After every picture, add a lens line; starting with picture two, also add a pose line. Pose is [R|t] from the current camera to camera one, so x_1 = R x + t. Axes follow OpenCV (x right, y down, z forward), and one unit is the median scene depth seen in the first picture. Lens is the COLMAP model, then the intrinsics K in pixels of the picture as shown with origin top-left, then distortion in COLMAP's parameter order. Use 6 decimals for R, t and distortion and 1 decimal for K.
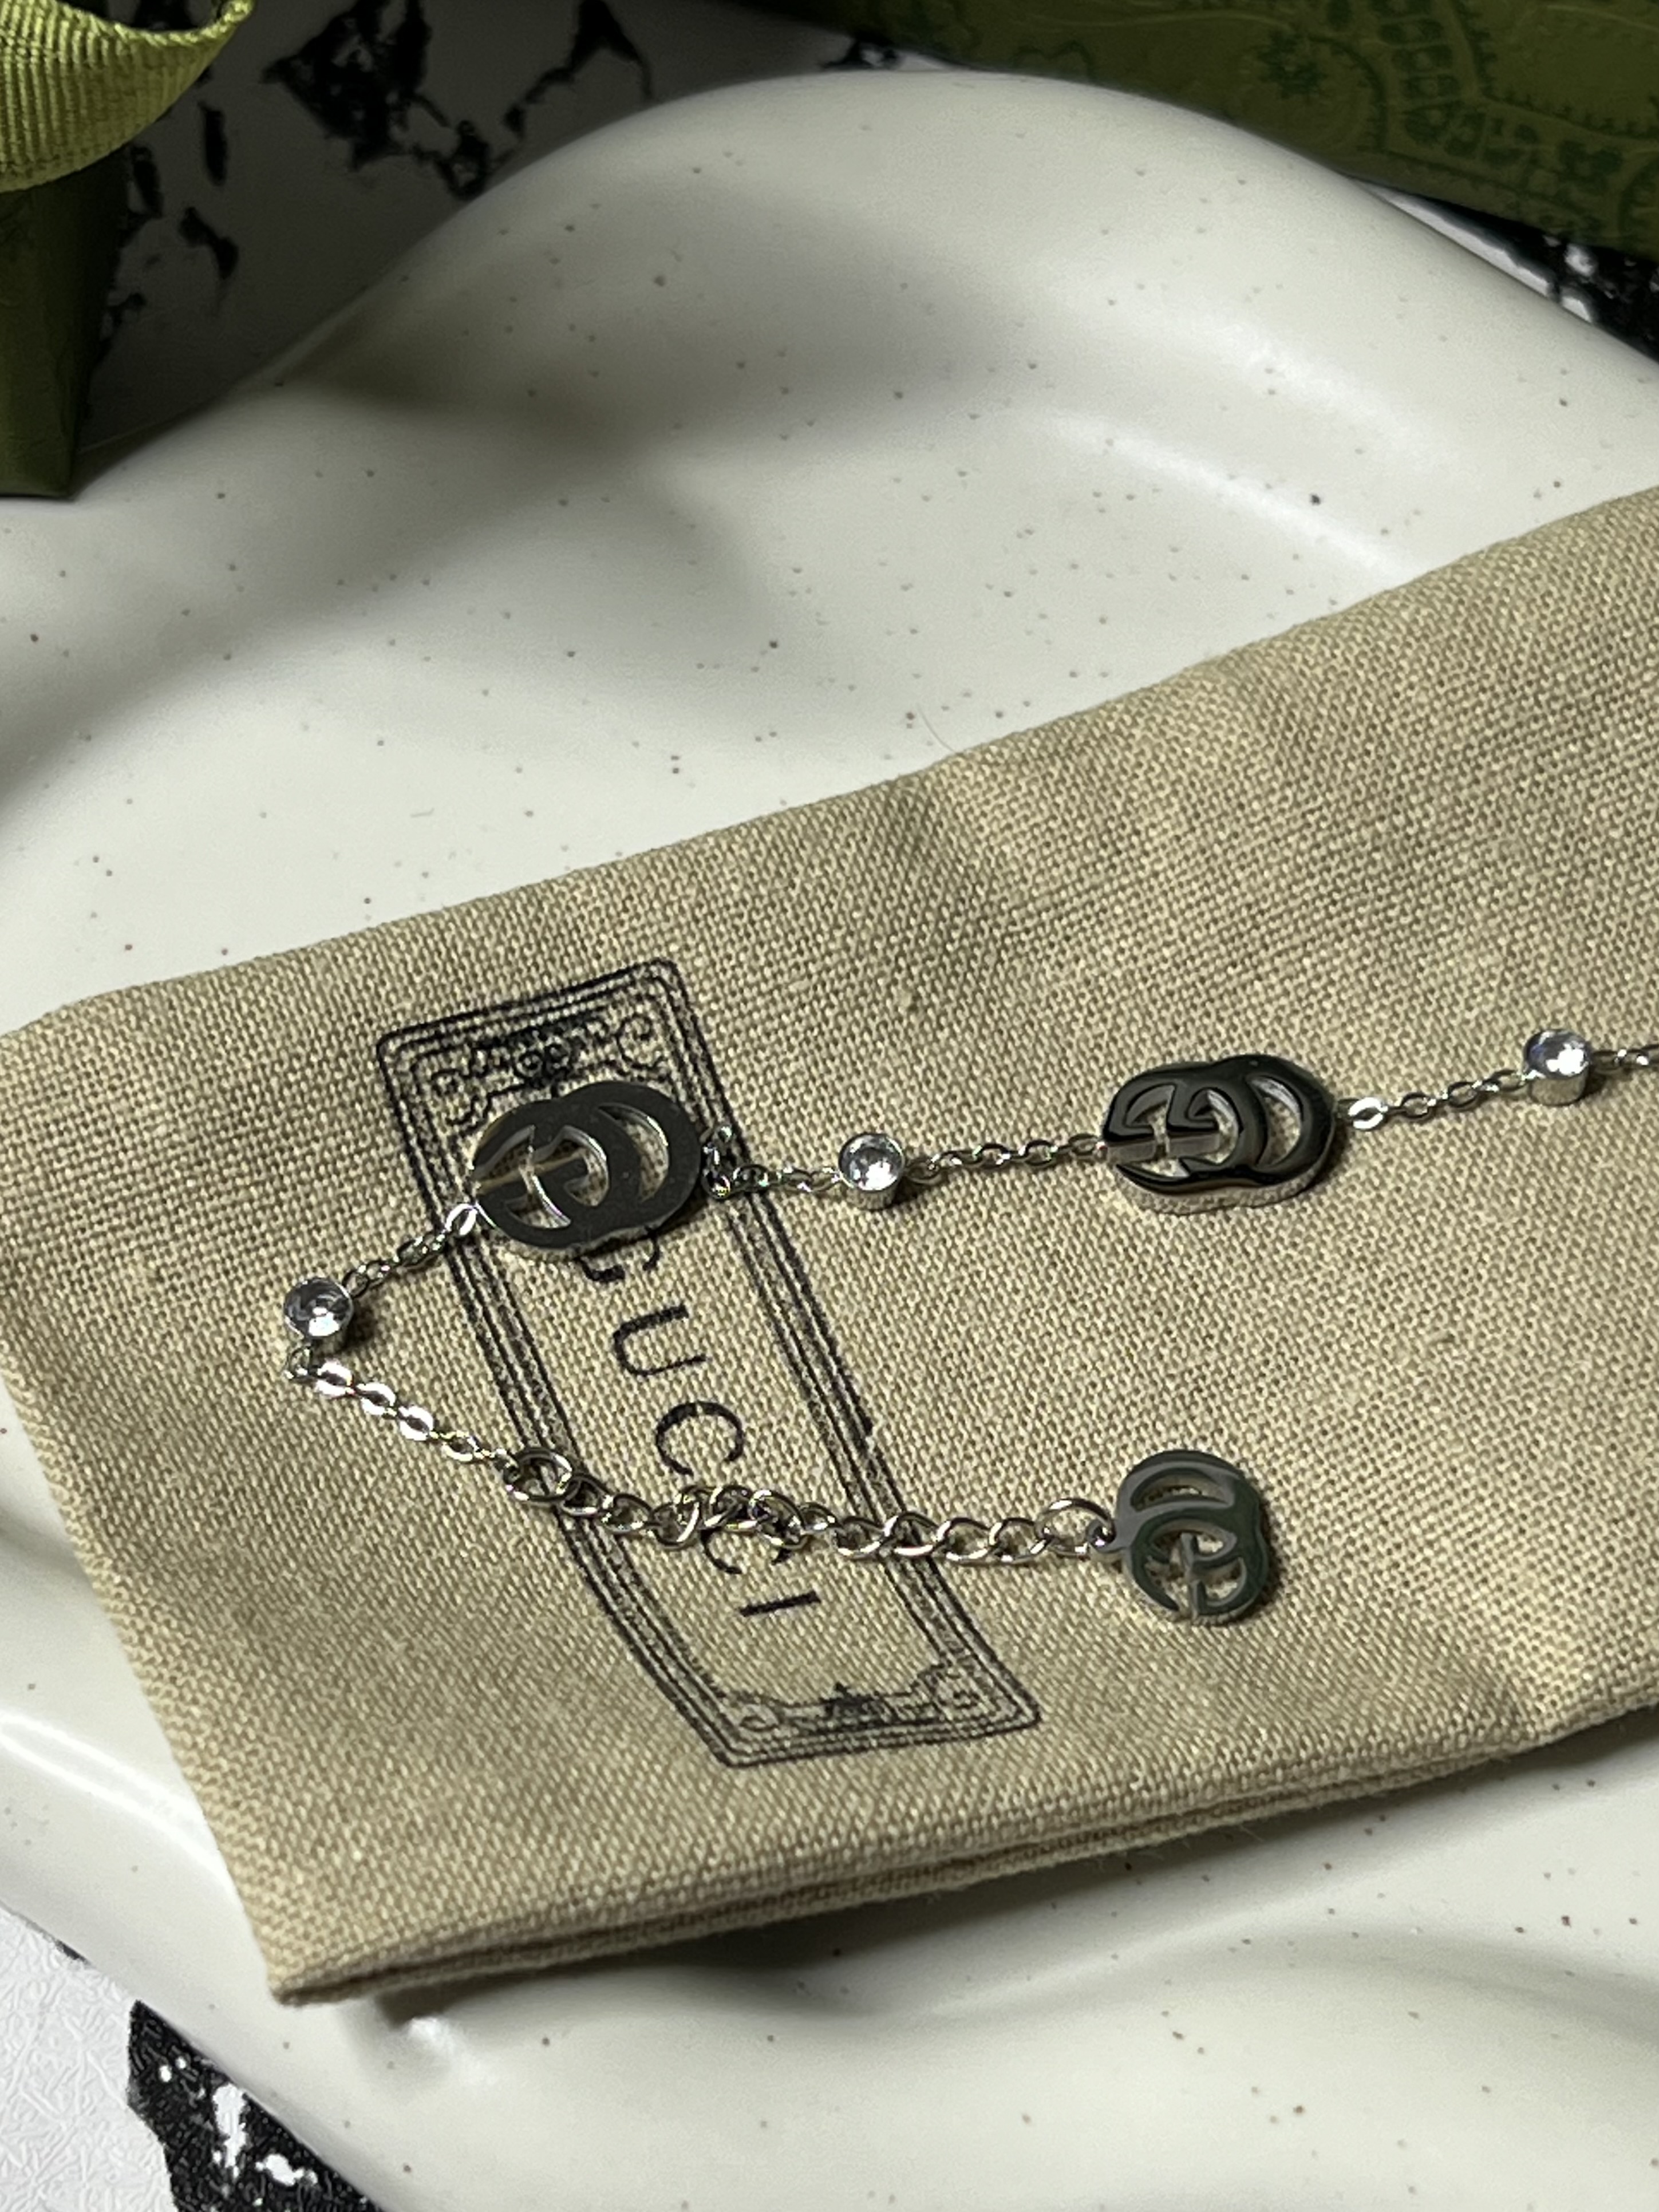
lens RADIAL K [[5244.8, 0, 872.5], [0, 5244.8, 1273.3], [0, 0, 1]] dist [0.150845, 0.000000]
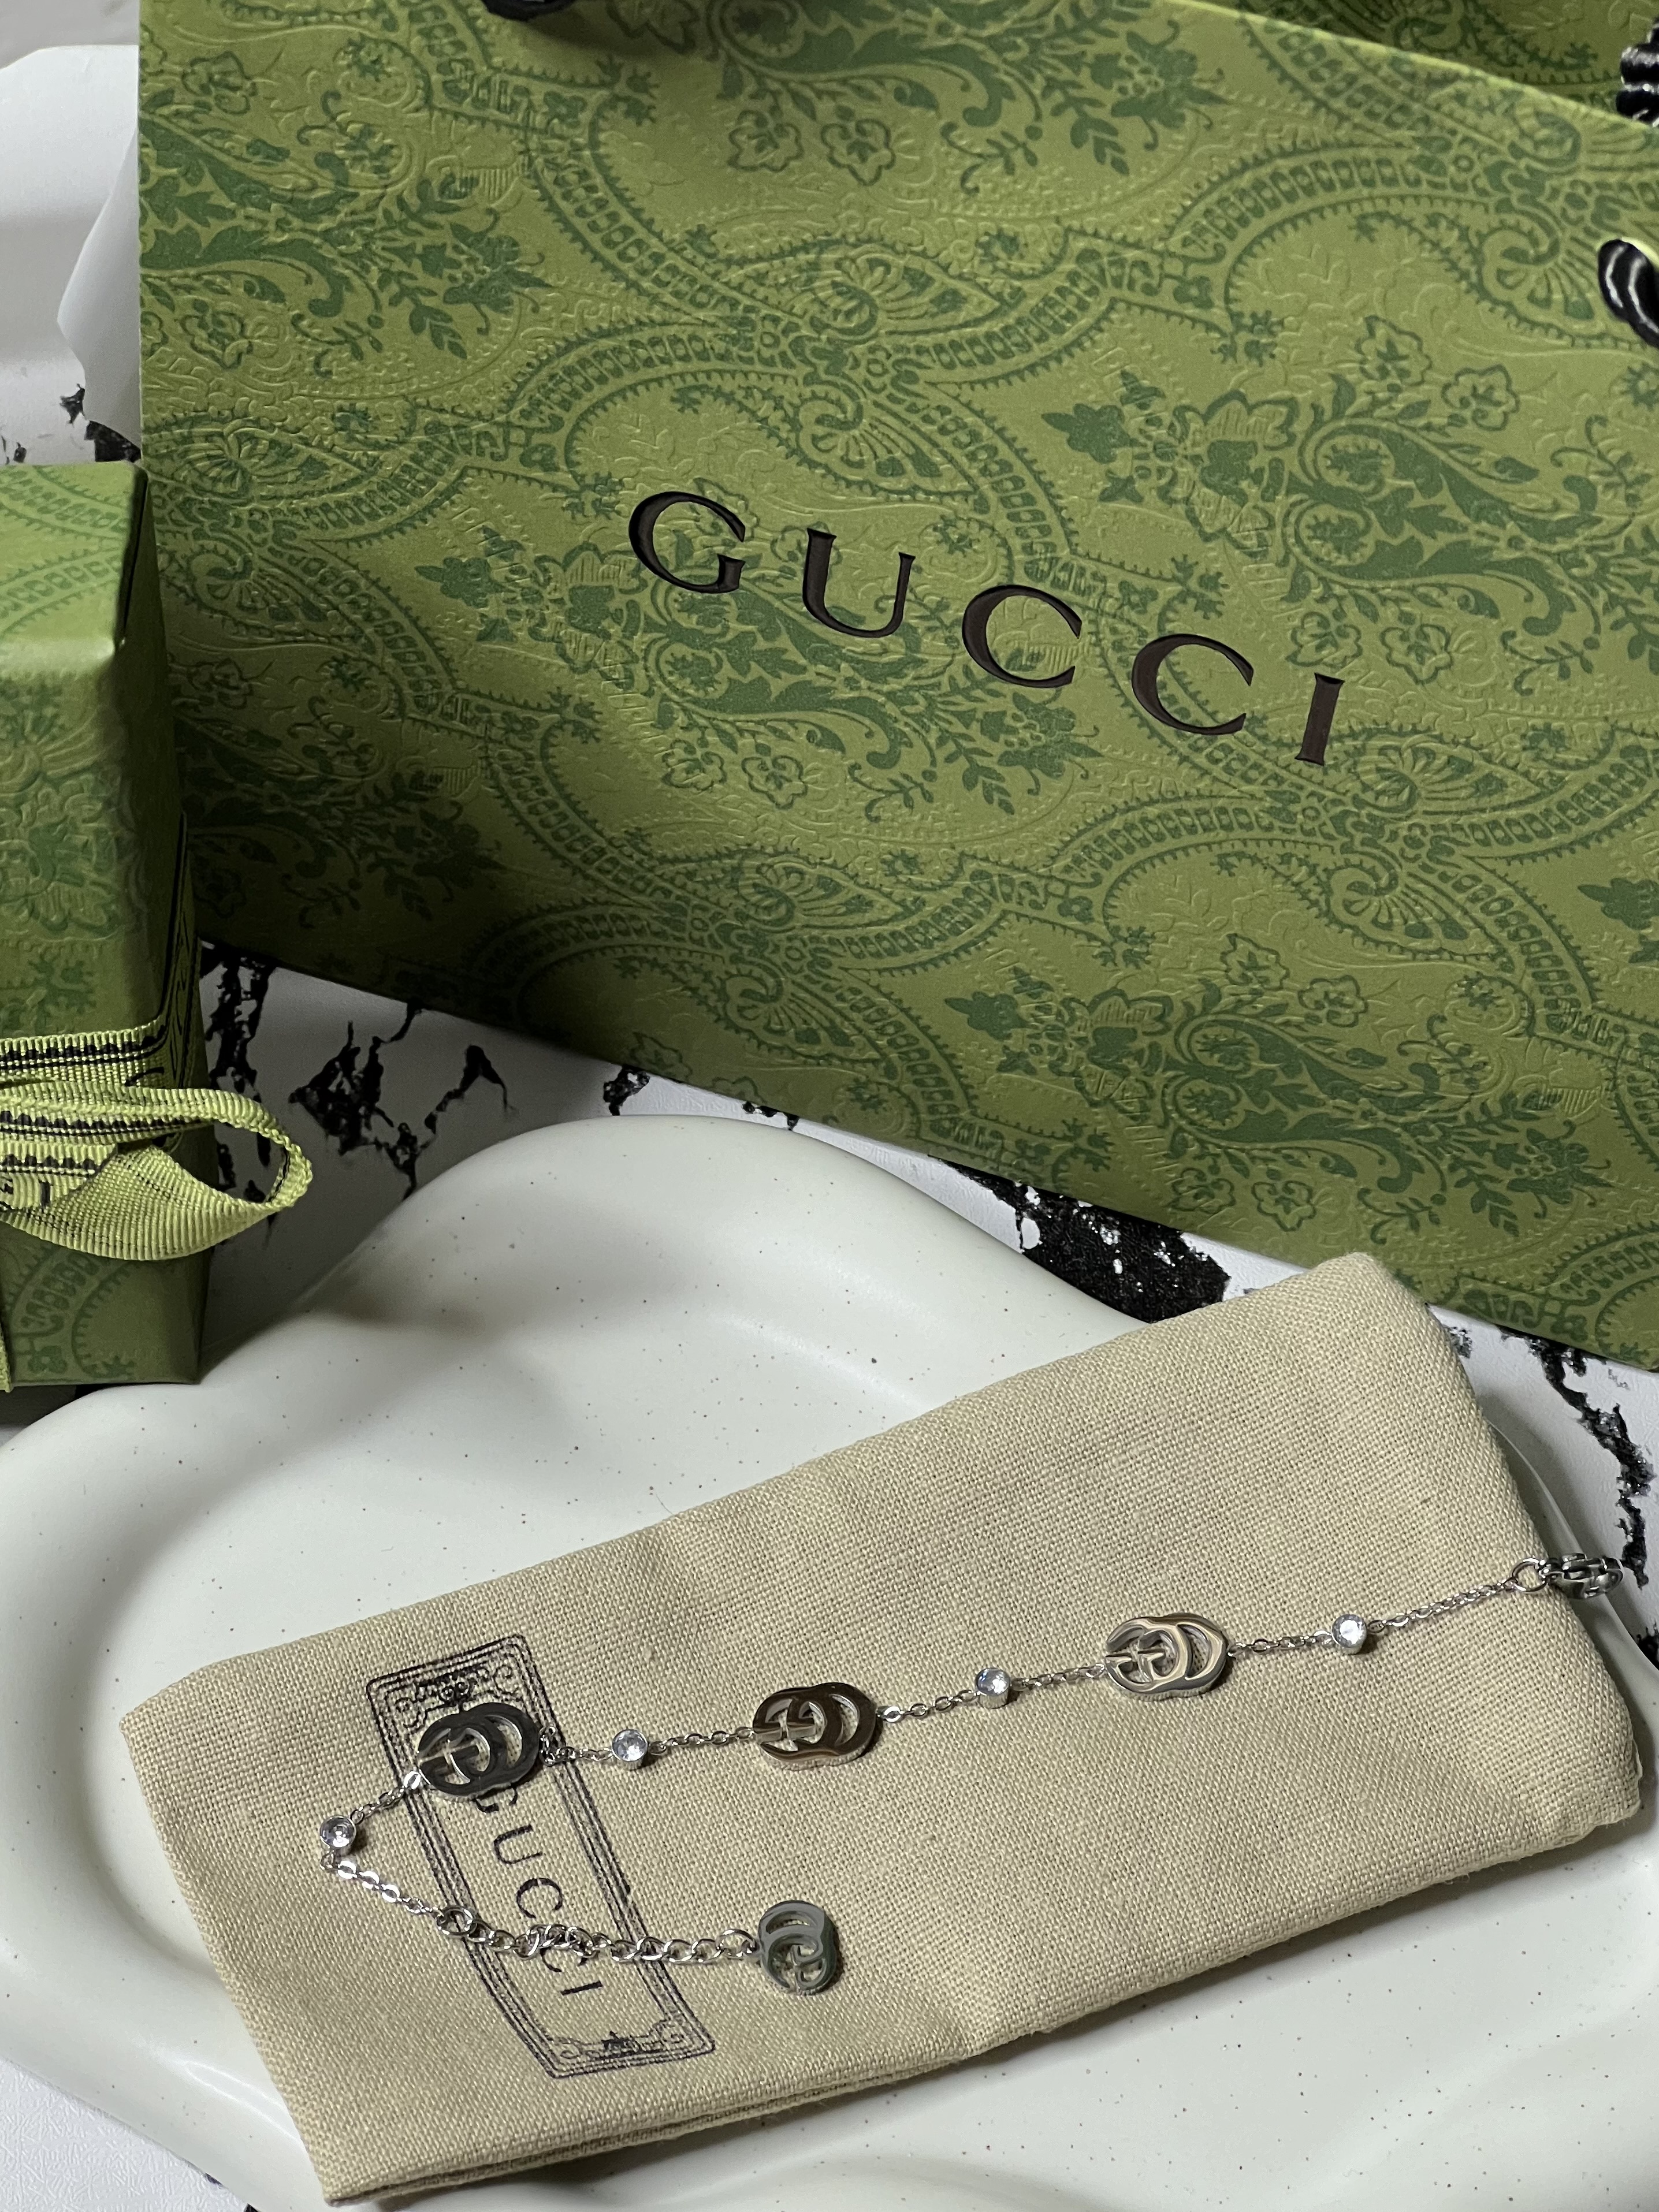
lens RADIAL K [[5245.2, 0, 837.1], [0, 5245.2, 1110.7], [0, 0, 1]] dist [0.150845, 0.000000]
pose [[0.999710, -0.011774, 0.021028, 0.037144], [0.013215, 0.997477, -0.069753, -0.115745], [-0.020154, 0.070010, 0.997343, -0.902501]]
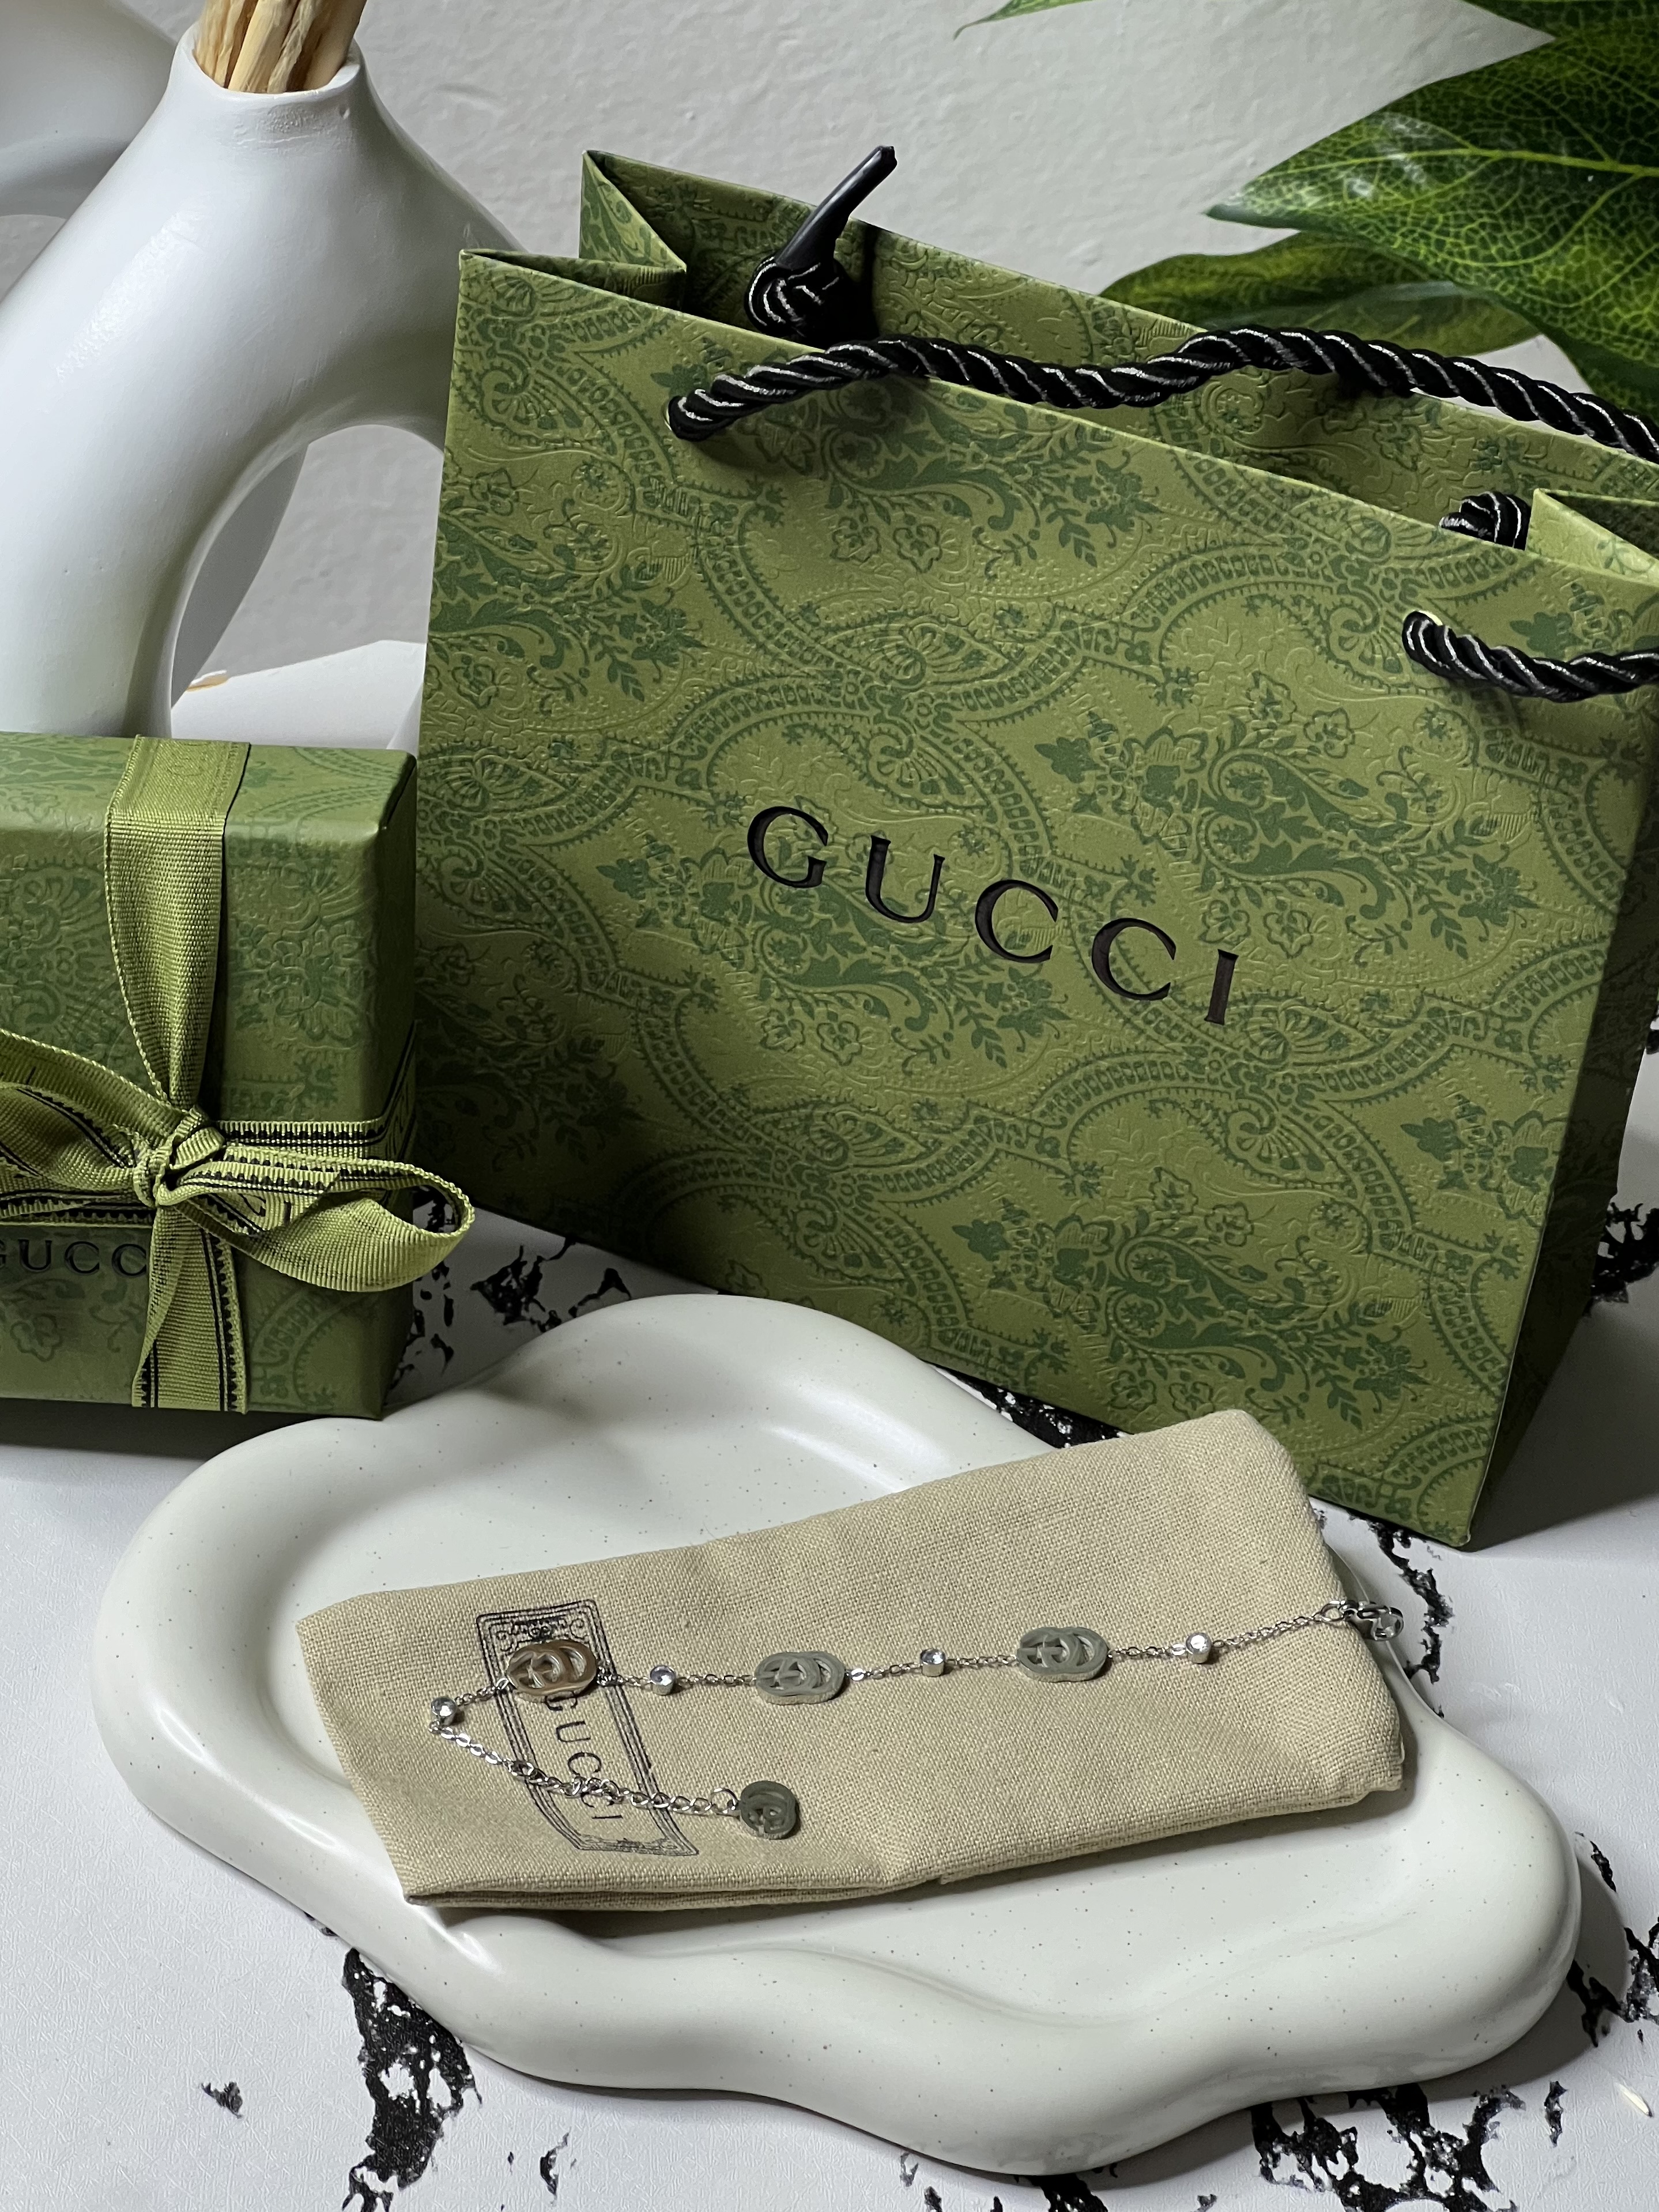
lens RADIAL K [[5244.6, 0, 826.5], [0, 5244.6, 1096.1], [0, 0, 1]] dist [0.150845, 0.000000]
pose [[0.996517, 0.068935, -0.046920, 0.180741], [-0.080525, 0.941679, -0.326735, 0.545761], [0.021660, 0.329375, 0.943951, -1.521209]]
